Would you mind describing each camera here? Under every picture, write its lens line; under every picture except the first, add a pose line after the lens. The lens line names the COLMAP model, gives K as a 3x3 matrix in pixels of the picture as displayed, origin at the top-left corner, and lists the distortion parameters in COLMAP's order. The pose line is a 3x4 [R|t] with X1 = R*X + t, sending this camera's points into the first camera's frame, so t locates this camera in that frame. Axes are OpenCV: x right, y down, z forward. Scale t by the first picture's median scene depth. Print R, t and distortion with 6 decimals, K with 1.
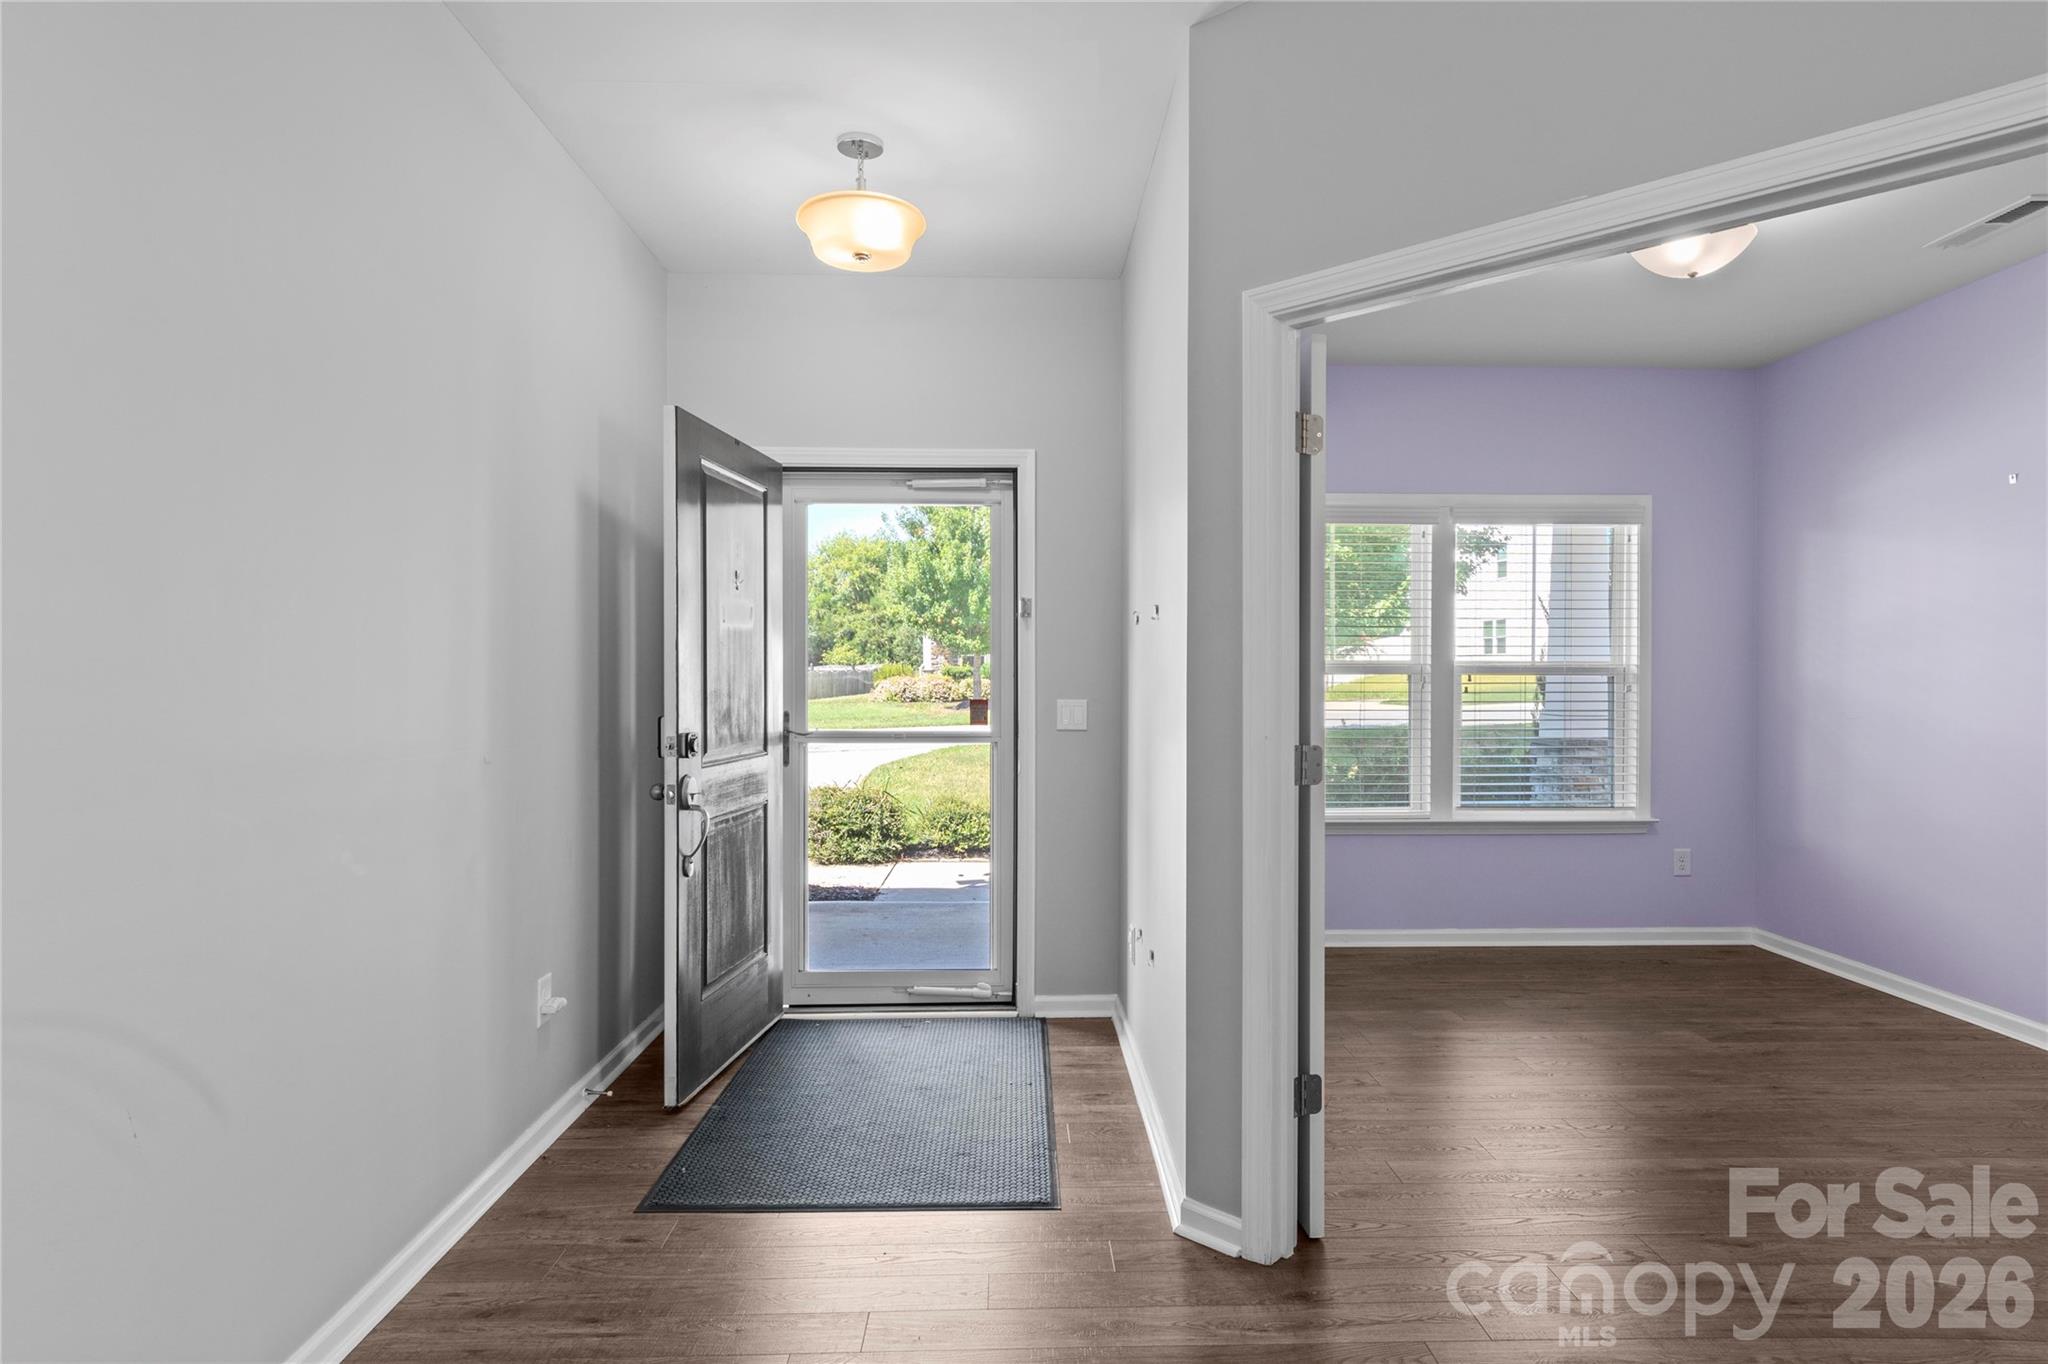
lens RADIAL K [[1125.7, 0, 1063.2], [0, 1125.7, 684.5], [0, 0, 1]] dist [0.020611, 0.000124]
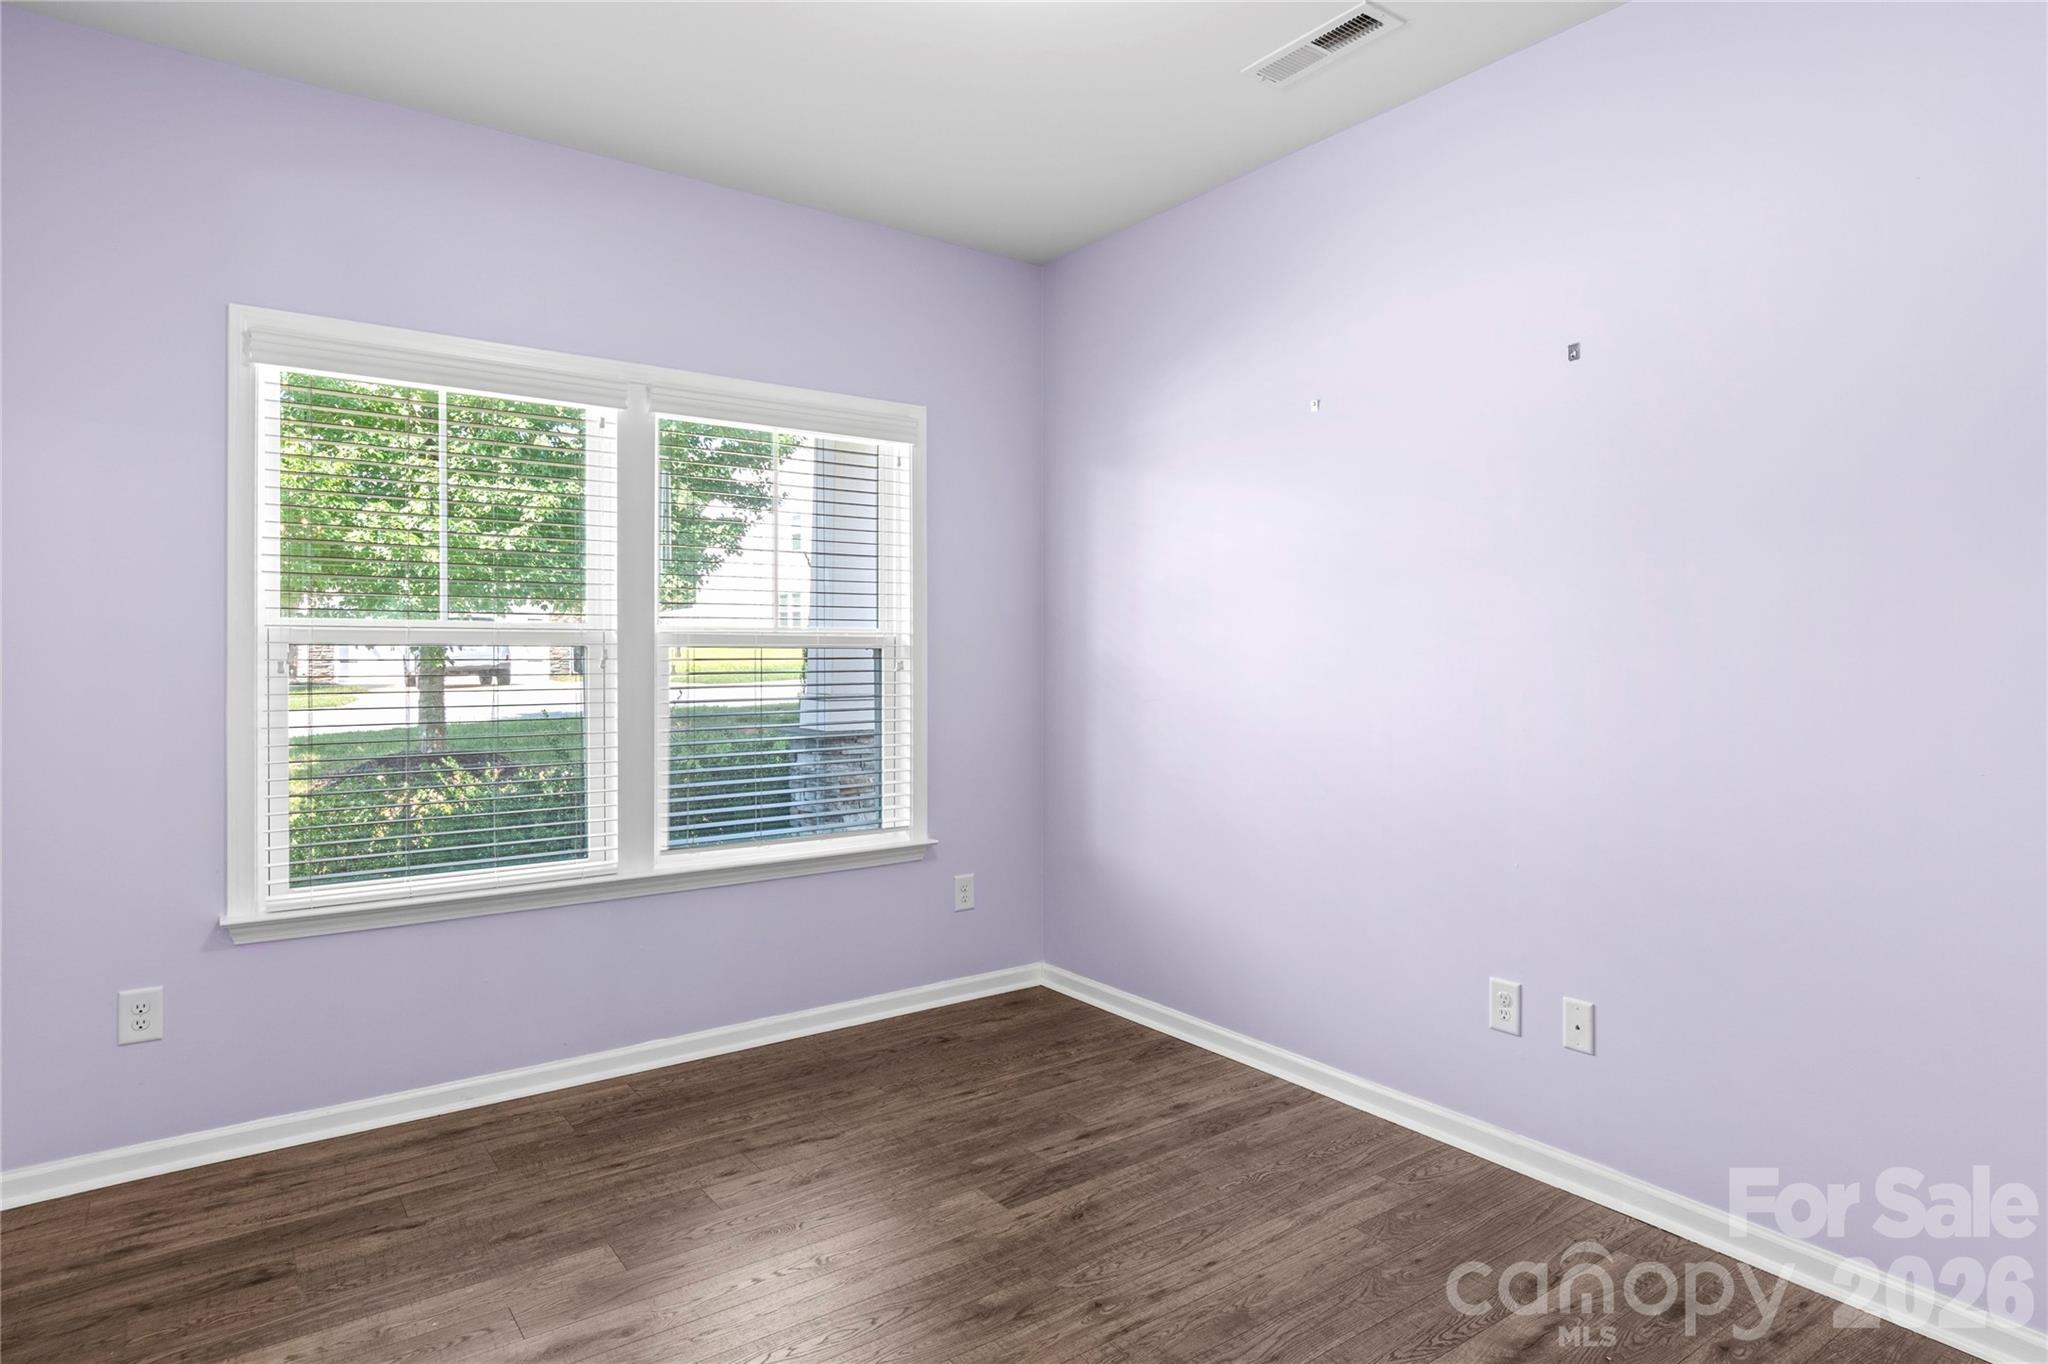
lens RADIAL K [[1125.7, 0, 1063.2], [0, 1125.7, 684.5], [0, 0, 1]] dist [0.020611, 0.000124]
pose [[0.828922, -0.017276, 0.559098, 0.182704], [0.004165, 0.999686, 0.024714, -0.001945], [-0.559349, -0.018157, 0.828733, 0.342419]]
